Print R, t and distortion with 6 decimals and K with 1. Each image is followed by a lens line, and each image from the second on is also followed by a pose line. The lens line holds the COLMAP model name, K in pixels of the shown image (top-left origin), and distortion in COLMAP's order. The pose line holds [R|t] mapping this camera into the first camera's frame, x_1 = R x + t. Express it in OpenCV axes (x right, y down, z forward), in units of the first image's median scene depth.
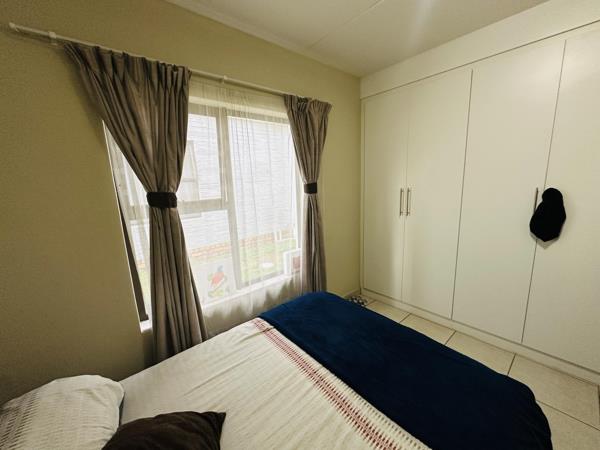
lens RADIAL K [[240.7, 0, 300.0], [0, 240.7, 225.0], [0, 0, 1]] dist [0.000236, -0.000198]
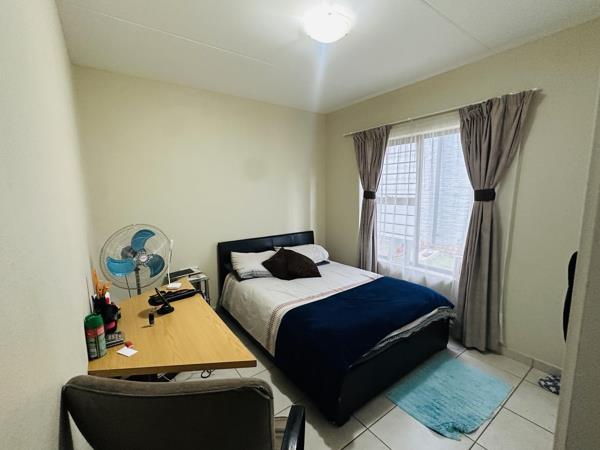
lens RADIAL K [[287.4, 0, 300.0], [0, 287.4, 225.0], [0, 0, 1]] dist [0.000573, -0.000172]
pose [[-0.102415, 0.165168, -0.980934, 1.468720], [-0.155737, 0.971296, 0.179805, -0.157625], [0.982475, 0.171182, -0.073752, 0.501483]]
